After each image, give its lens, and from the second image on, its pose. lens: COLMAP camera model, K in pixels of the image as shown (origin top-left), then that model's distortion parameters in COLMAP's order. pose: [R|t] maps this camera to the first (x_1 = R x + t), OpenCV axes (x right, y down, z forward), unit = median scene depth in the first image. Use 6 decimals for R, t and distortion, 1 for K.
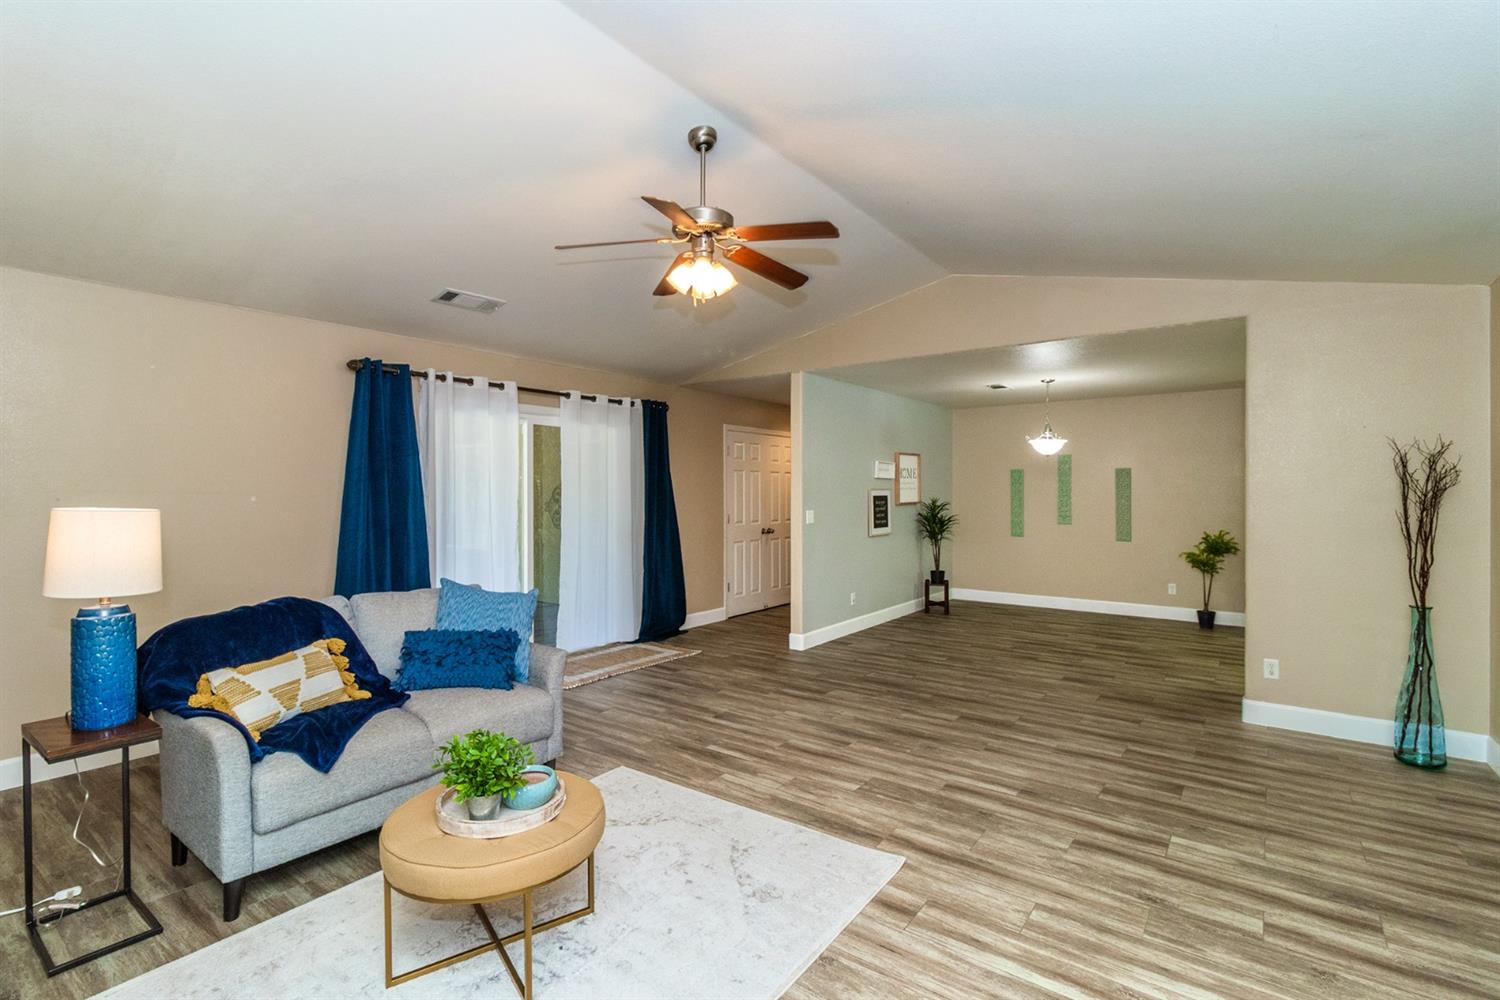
lens RADIAL K [[693.1, 0, 753.6], [0, 693.1, 492.8], [0, 0, 1]] dist [0.001753, -0.000349]
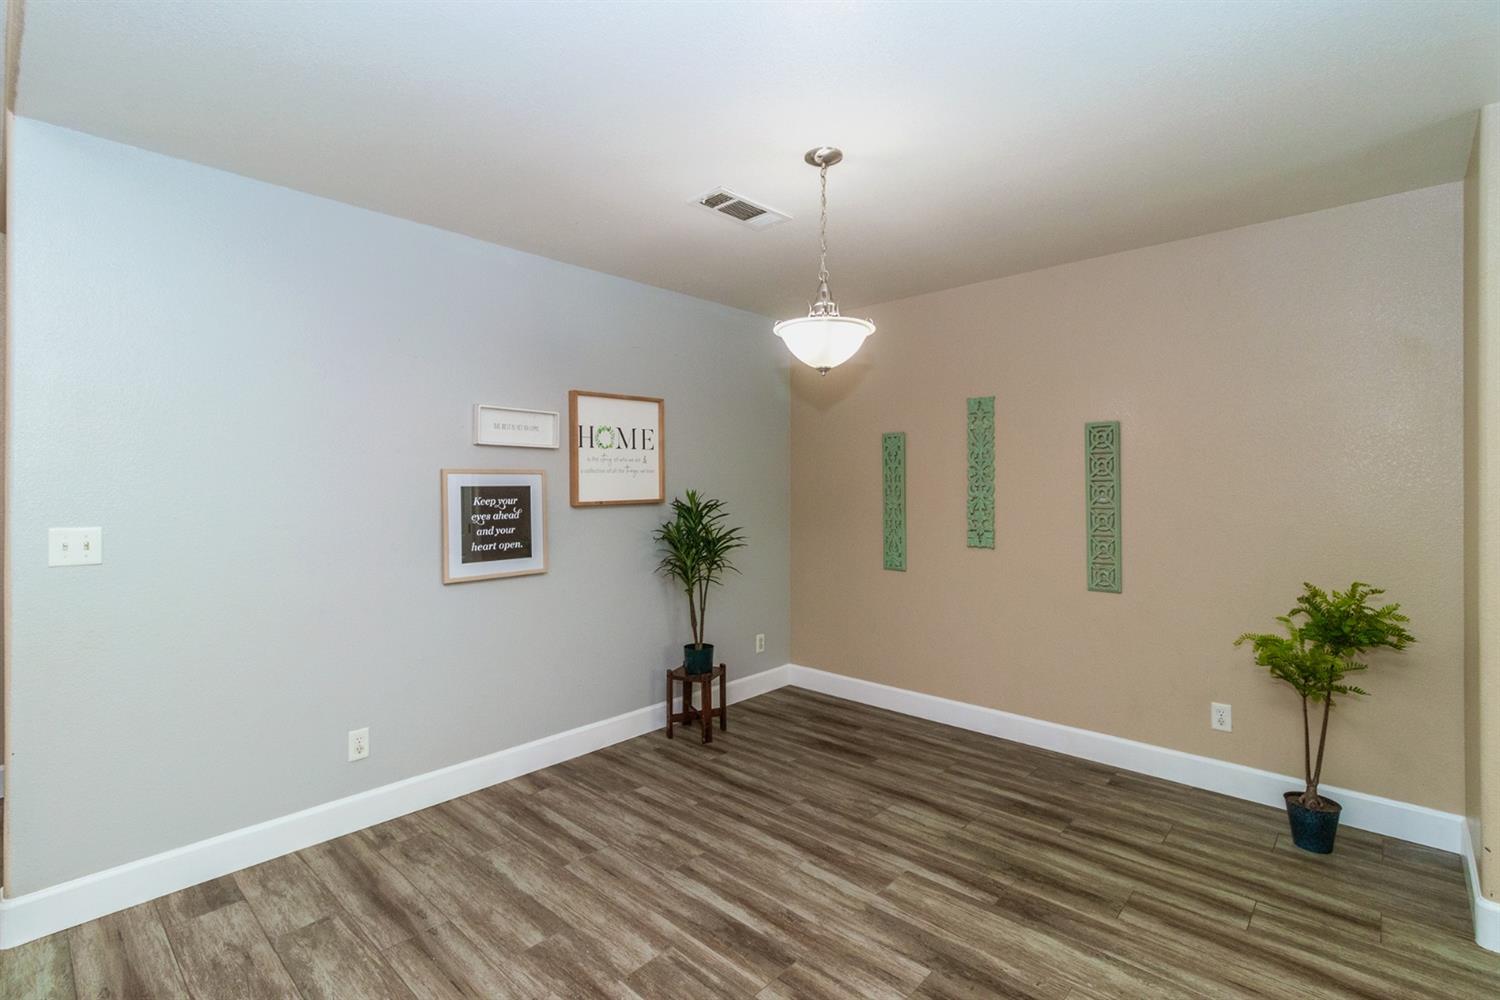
lens RADIAL K [[693.1, 0, 756.2], [0, 693.1, 484.3], [0, 0, 1]] dist [0.001753, -0.000349]
pose [[0.994373, -0.000411, -0.105935, 0.740897], [-0.000454, 0.999967, -0.008140, 0.013074], [0.105934, 0.008142, 0.994340, 1.118802]]
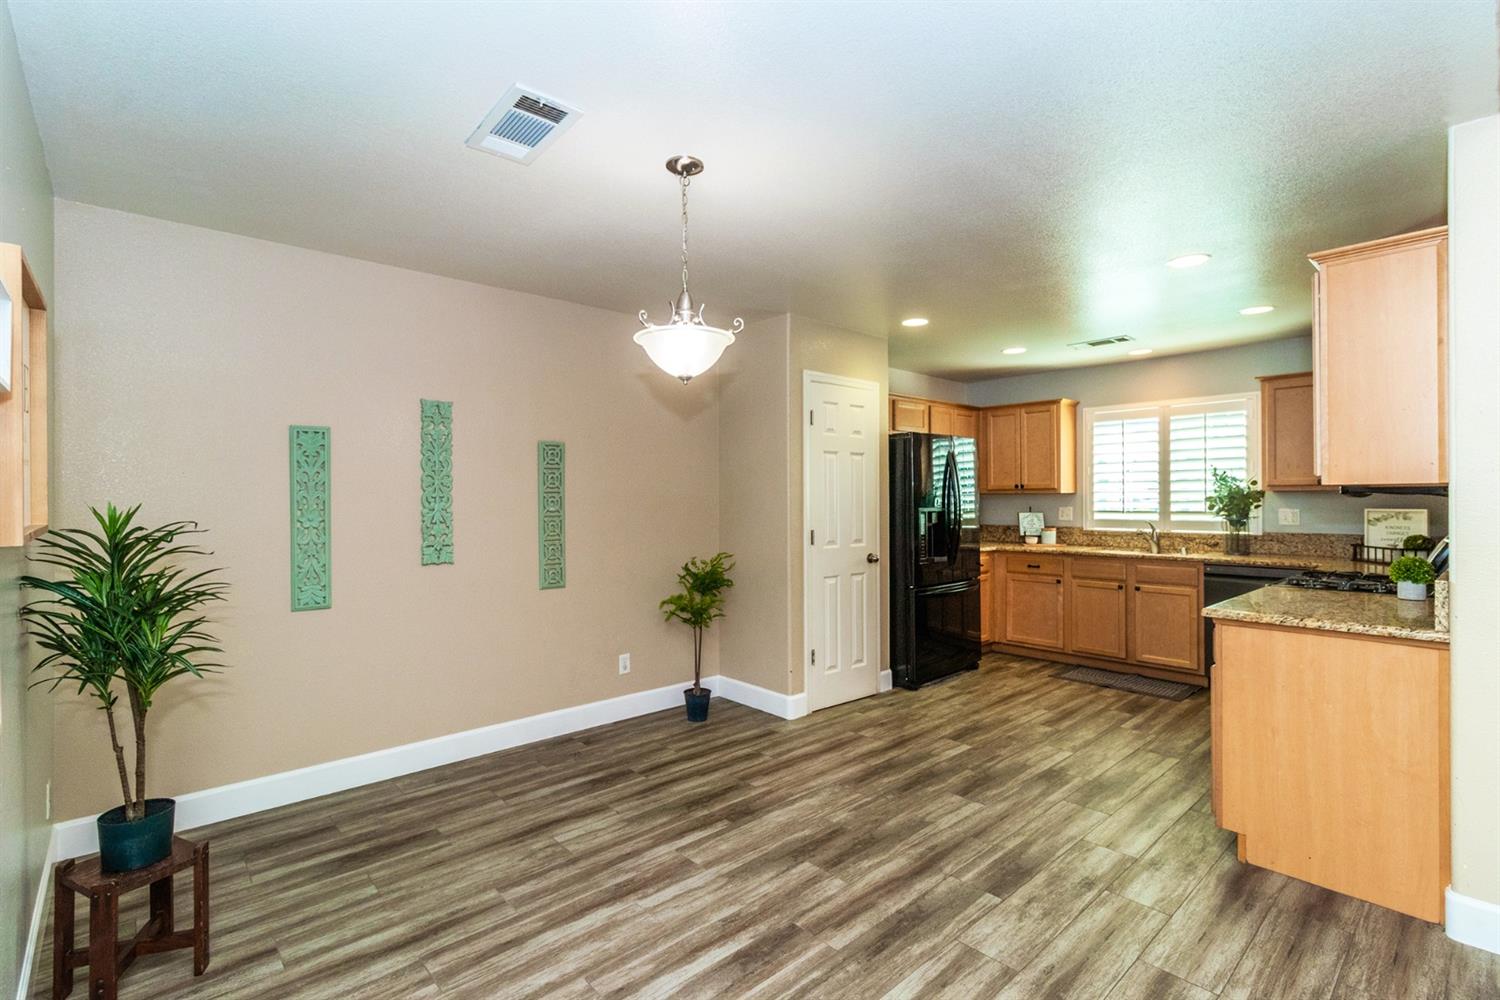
lens RADIAL K [[693.1, 0, 746.2], [0, 693.1, 499.8], [0, 0, 1]] dist [0.001753, -0.000349]
pose [[0.196783, -0.003199, 0.980442, 0.150624], [0.007668, 0.999969, 0.001724, 0.012407], [-0.980417, 0.007179, 0.196801, 1.558465]]
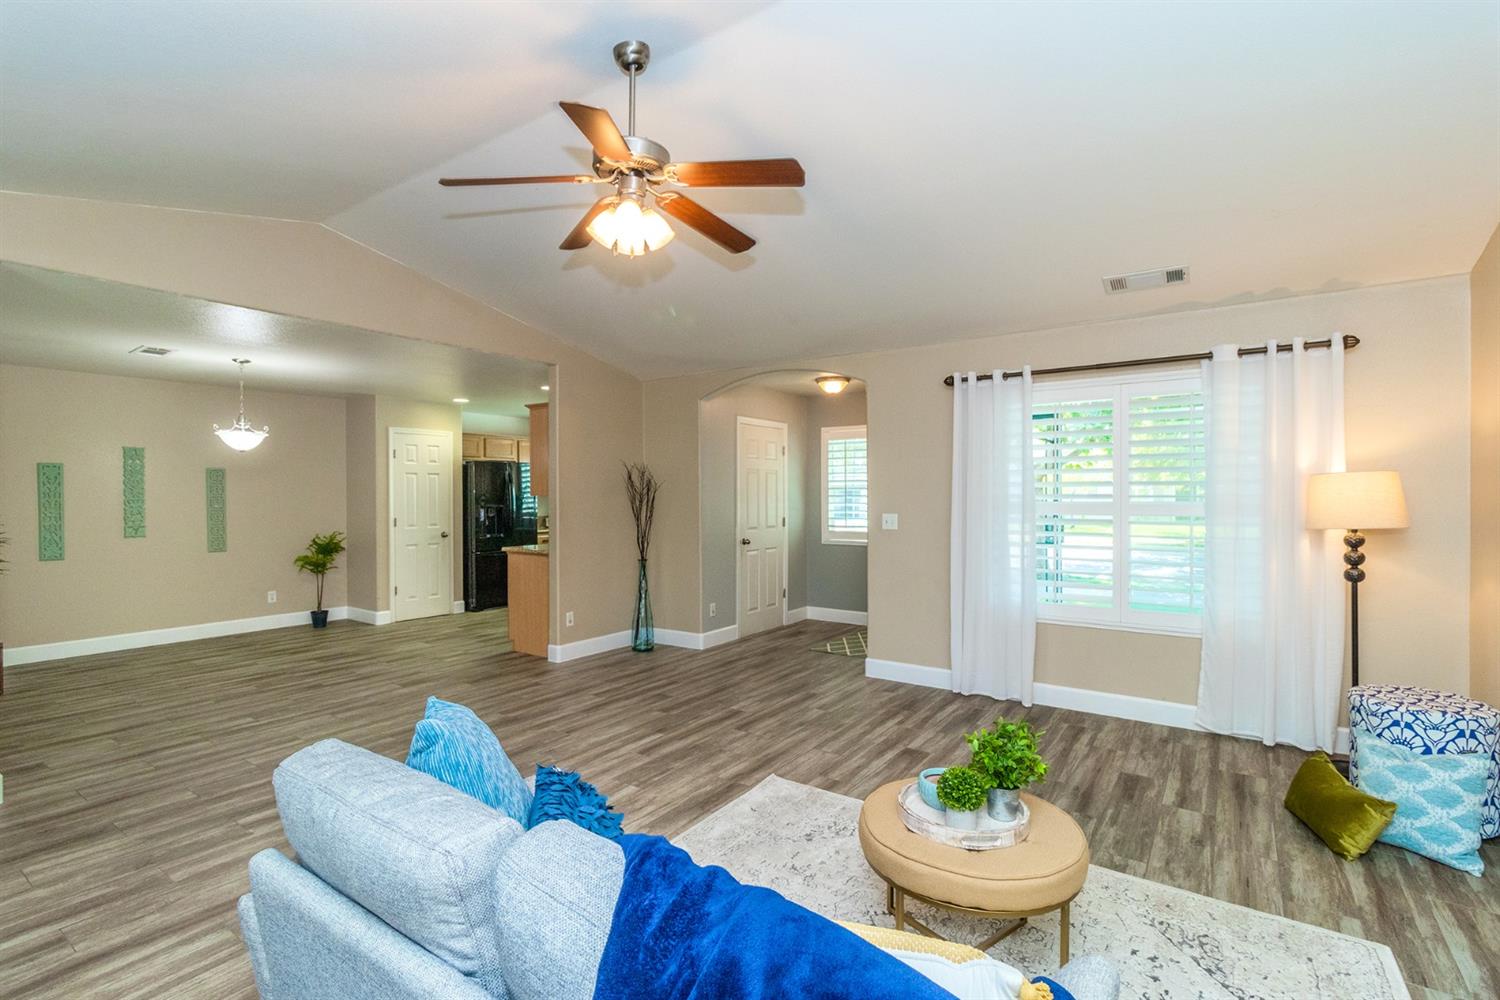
lens RADIAL K [[693.1, 0, 747.6], [0, 693.1, 503.5], [0, 0, 1]] dist [0.001753, -0.000349]
pose [[-0.026313, -0.014227, 0.999553, -0.721015], [0.005842, 0.999879, 0.014385, 0.000563], [-0.999637, 0.006217, -0.026227, 0.725293]]
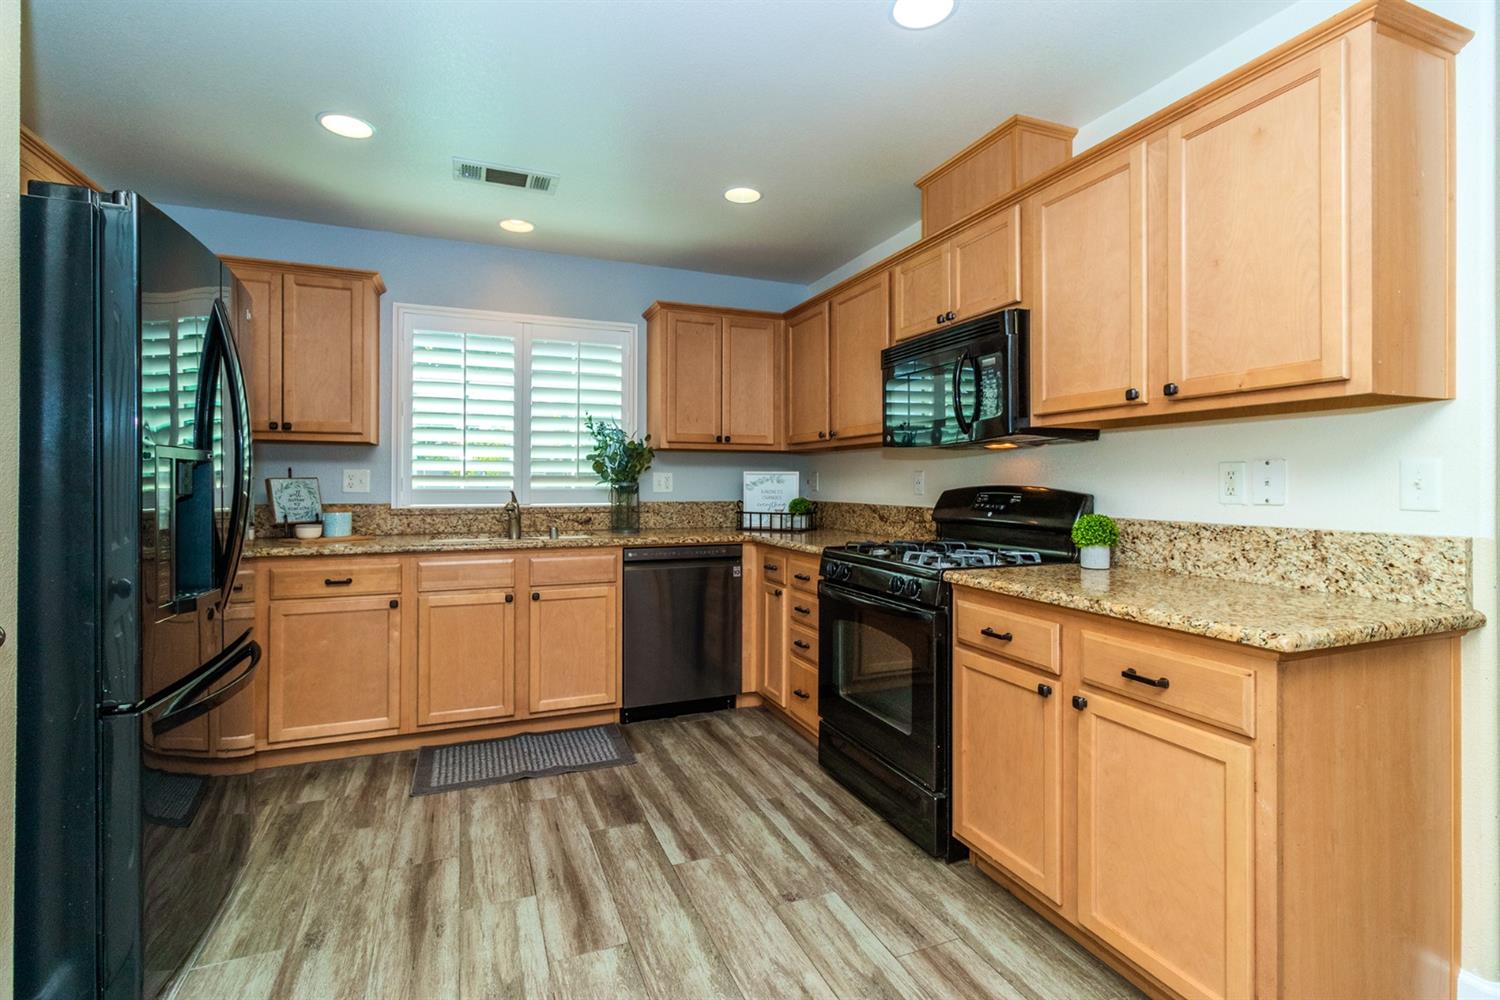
lens RADIAL K [[693.1, 0, 752.7], [0, 693.1, 477.6], [0, 0, 1]] dist [0.001753, -0.000349]
pose [[-0.857088, 0.000880, 0.515170, 0.947965], [-0.001712, 0.999988, -0.004557, 0.051602], [-0.515168, -0.004787, -0.857076, 1.661875]]
